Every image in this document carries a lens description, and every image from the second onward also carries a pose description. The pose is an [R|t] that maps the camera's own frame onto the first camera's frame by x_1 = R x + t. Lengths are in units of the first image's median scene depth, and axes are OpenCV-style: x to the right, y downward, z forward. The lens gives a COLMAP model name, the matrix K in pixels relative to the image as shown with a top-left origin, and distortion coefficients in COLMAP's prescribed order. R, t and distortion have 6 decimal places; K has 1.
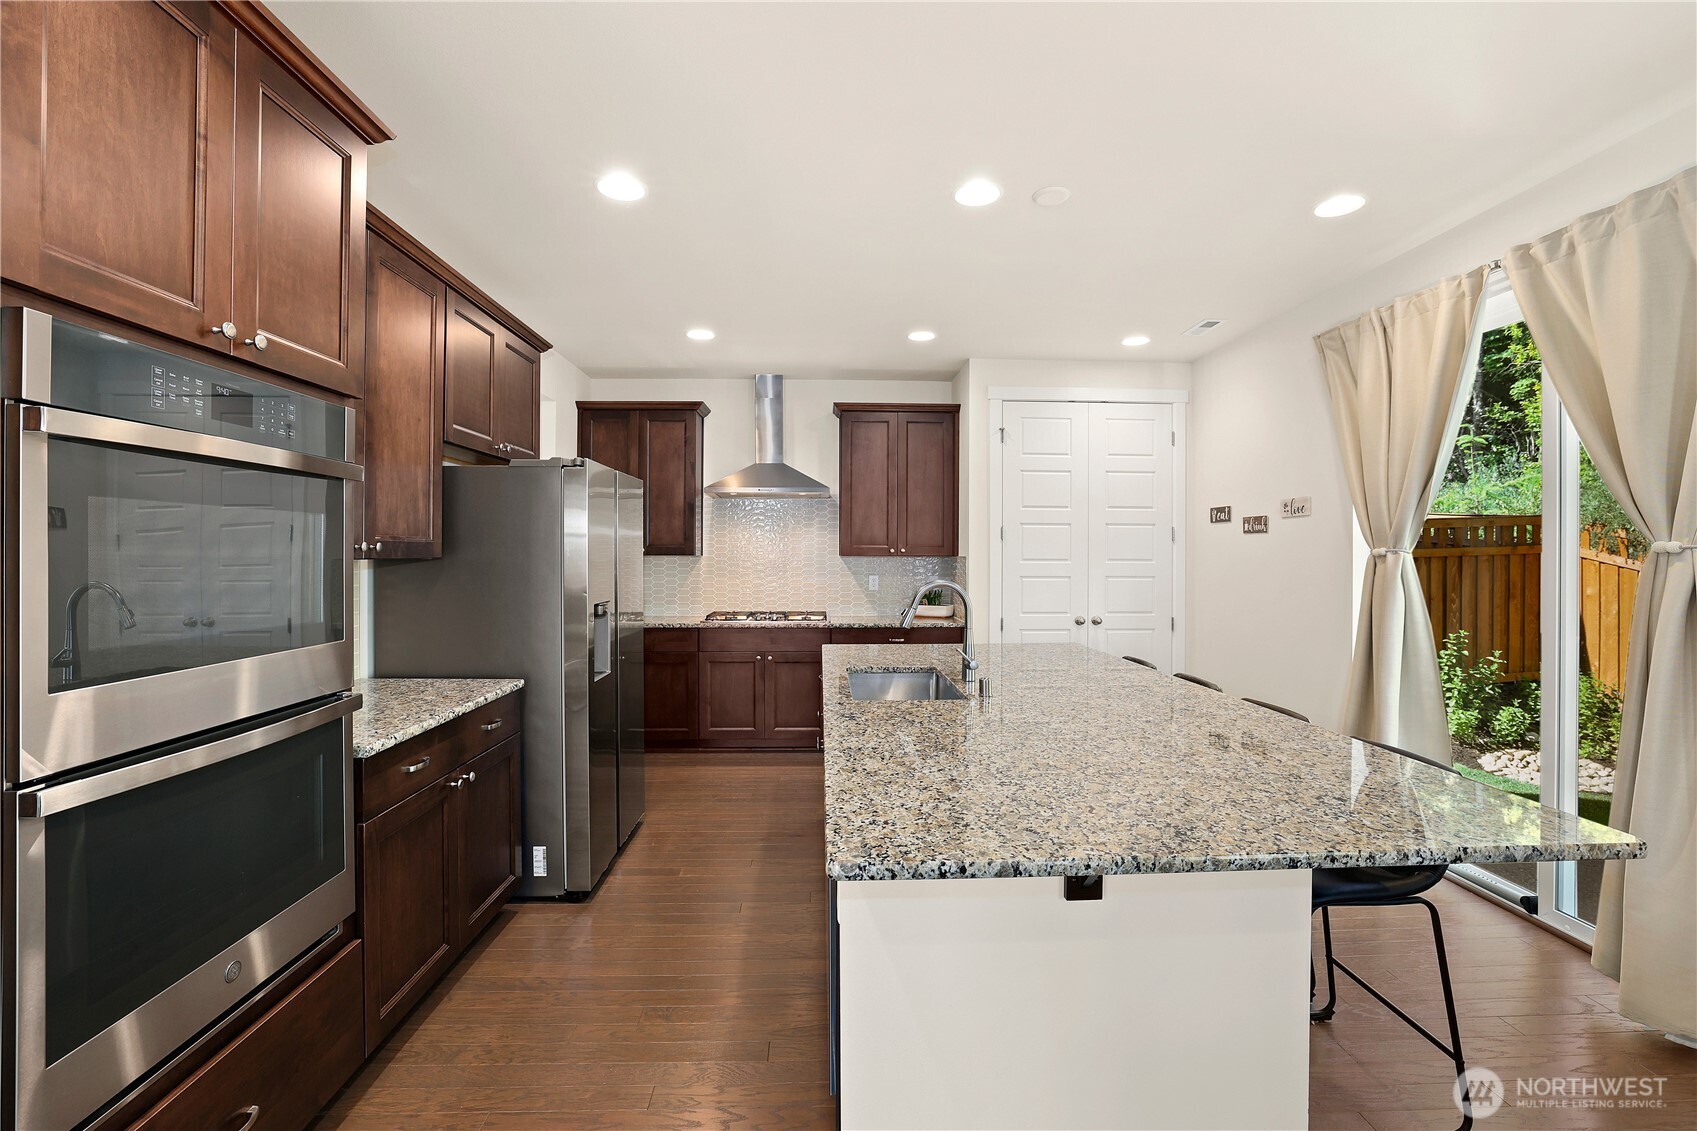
lens RADIAL K [[728.1, 0, 837.0], [0, 728.1, 550.4], [0, 0, 1]] dist [-0.048867, 0.015824]
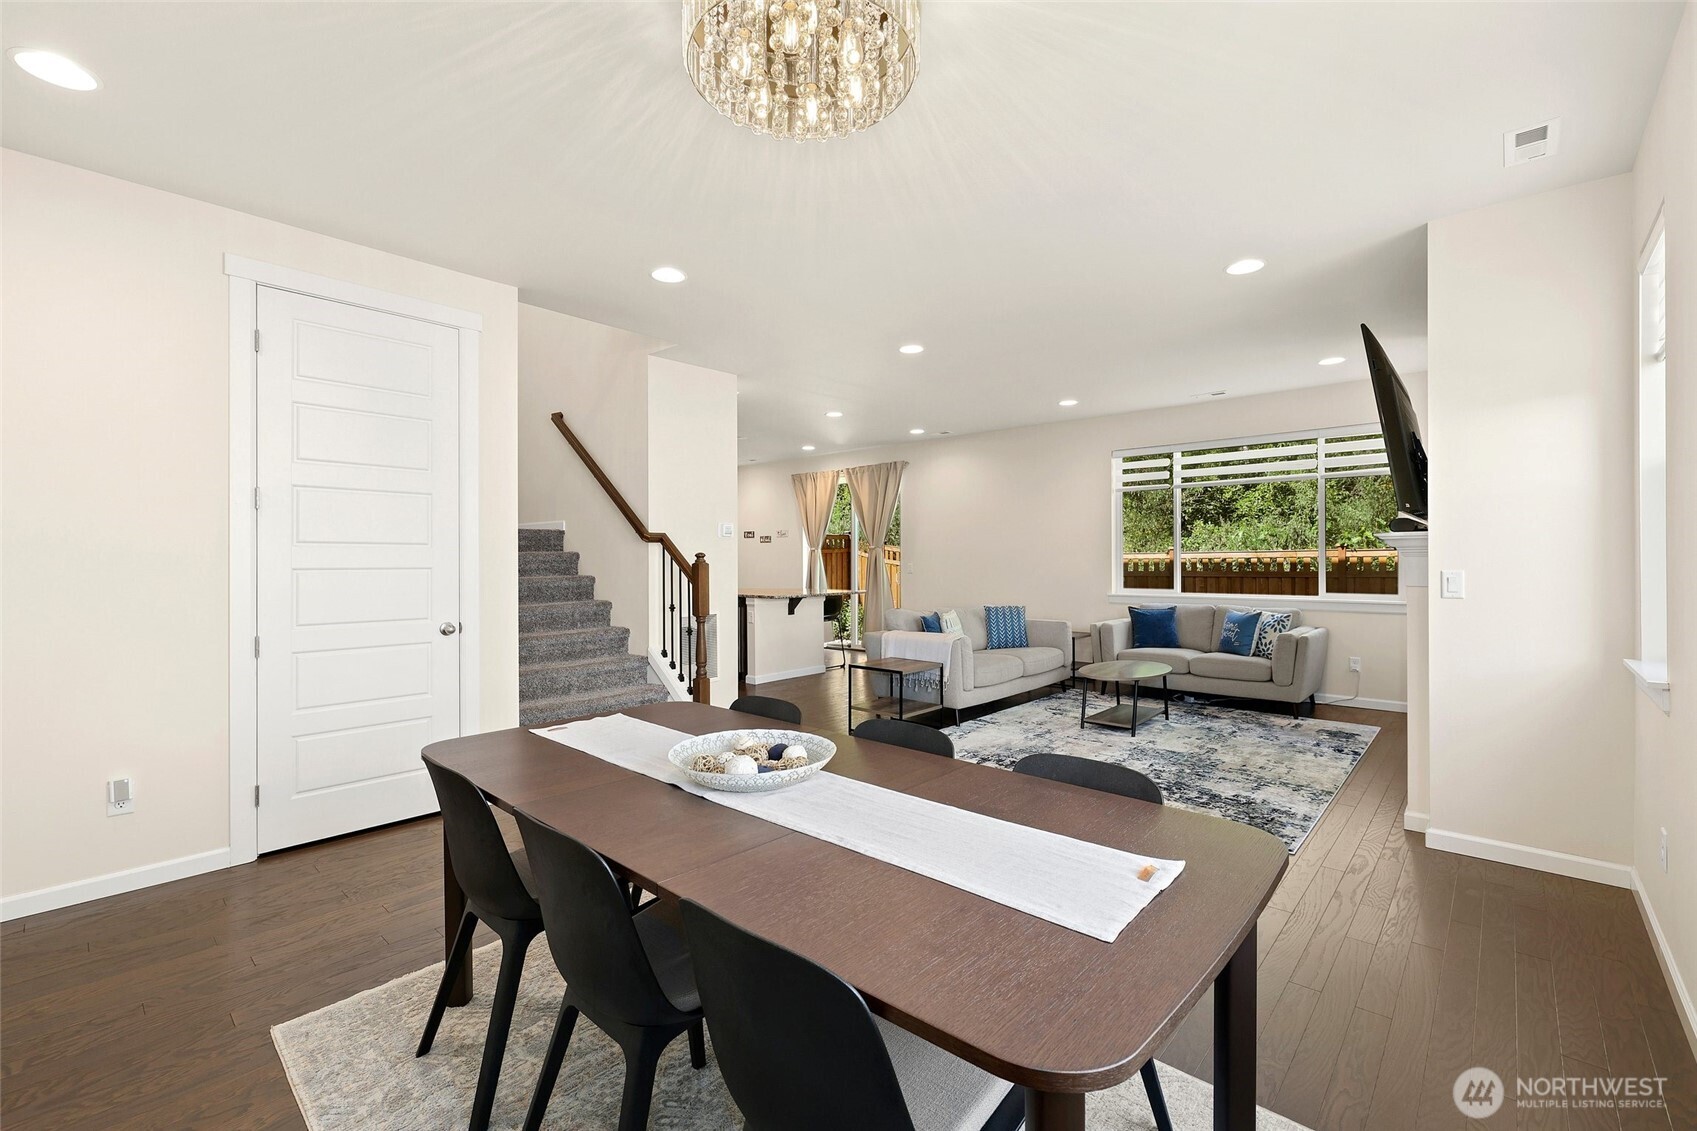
lens RADIAL K [[743.6, 0, 826.8], [0, 743.6, 560.7], [0, 0, 1]] dist [-0.000153, 0.000072]
pose [[0.710785, -0.008009, 0.703364, -1.511551], [0.003972, 0.999965, 0.007373, 0.029122], [-0.703398, -0.002447, 0.710792, -1.389677]]
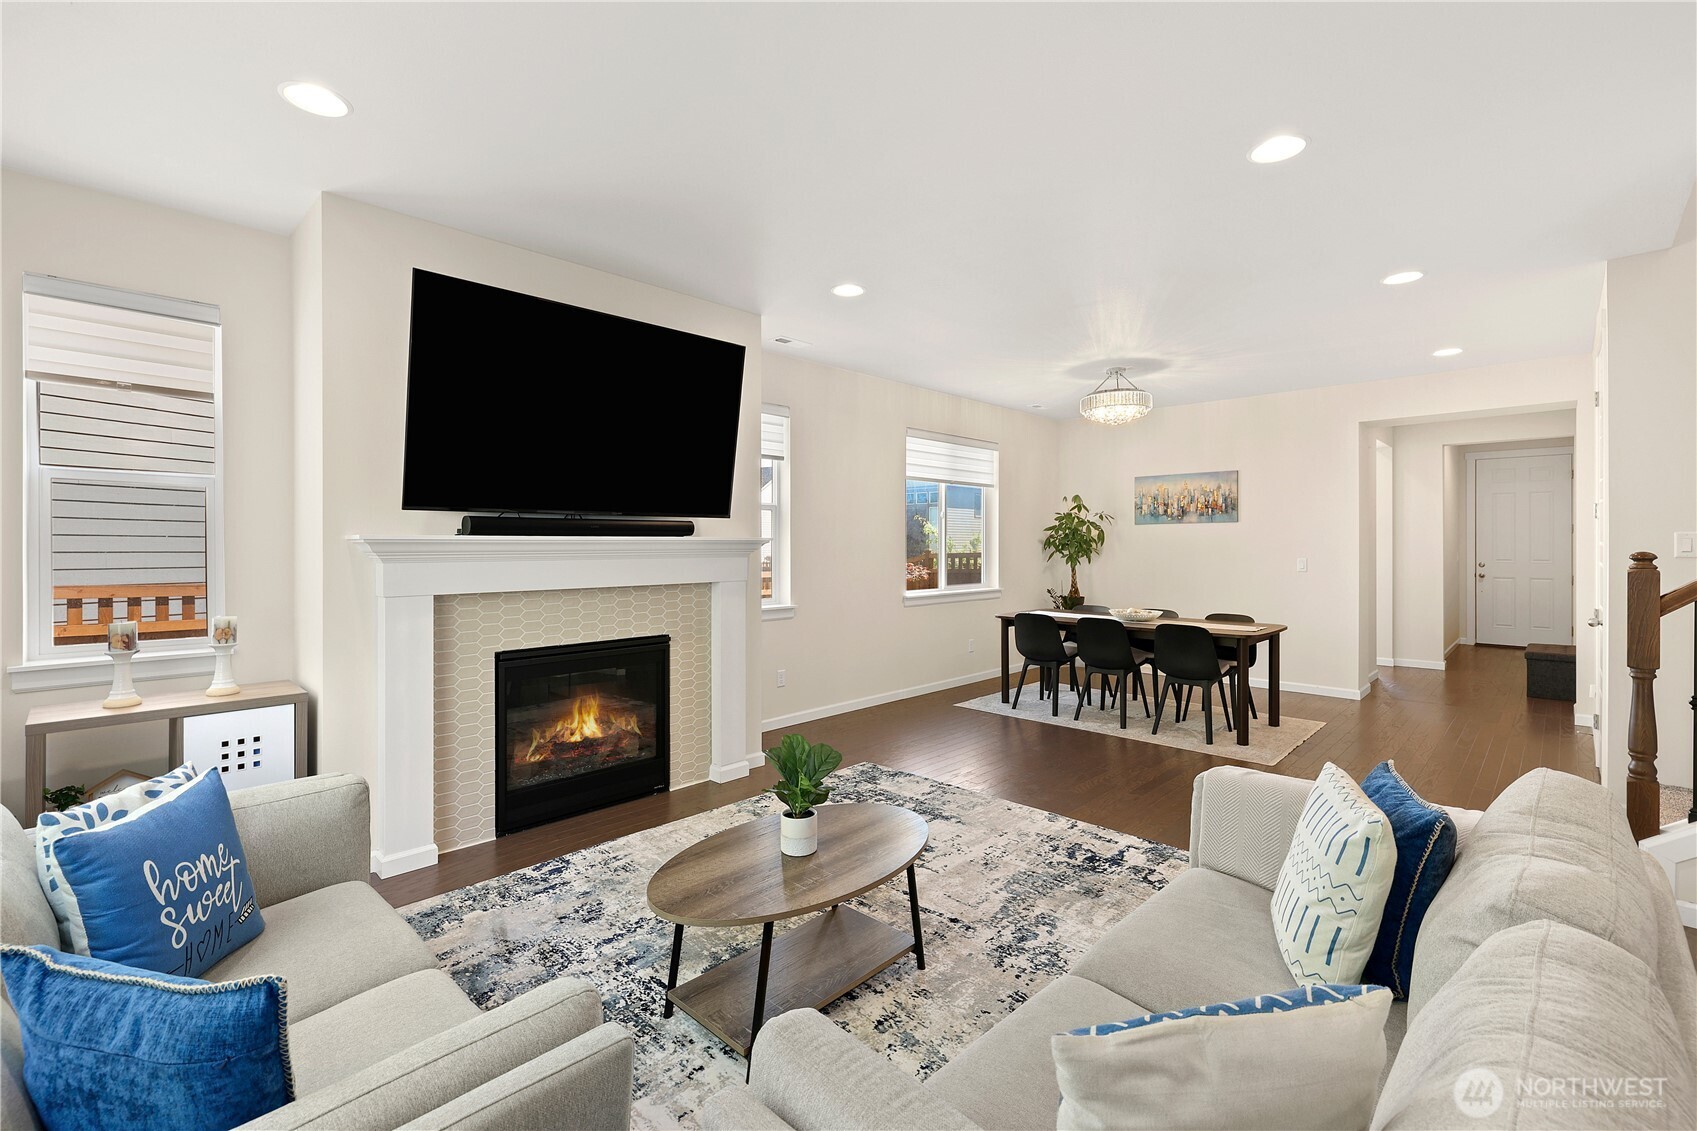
lens RADIAL K [[738.4, 0, 851.9], [0, 738.4, 540.4], [0, 0, 1]] dist [0.000263, 0.000565]
pose [[-0.713138, -0.004438, -0.701010, 0.685939], [0.001340, 0.999970, -0.007693, 0.015957], [0.701023, -0.006425, -0.713110, -0.103730]]
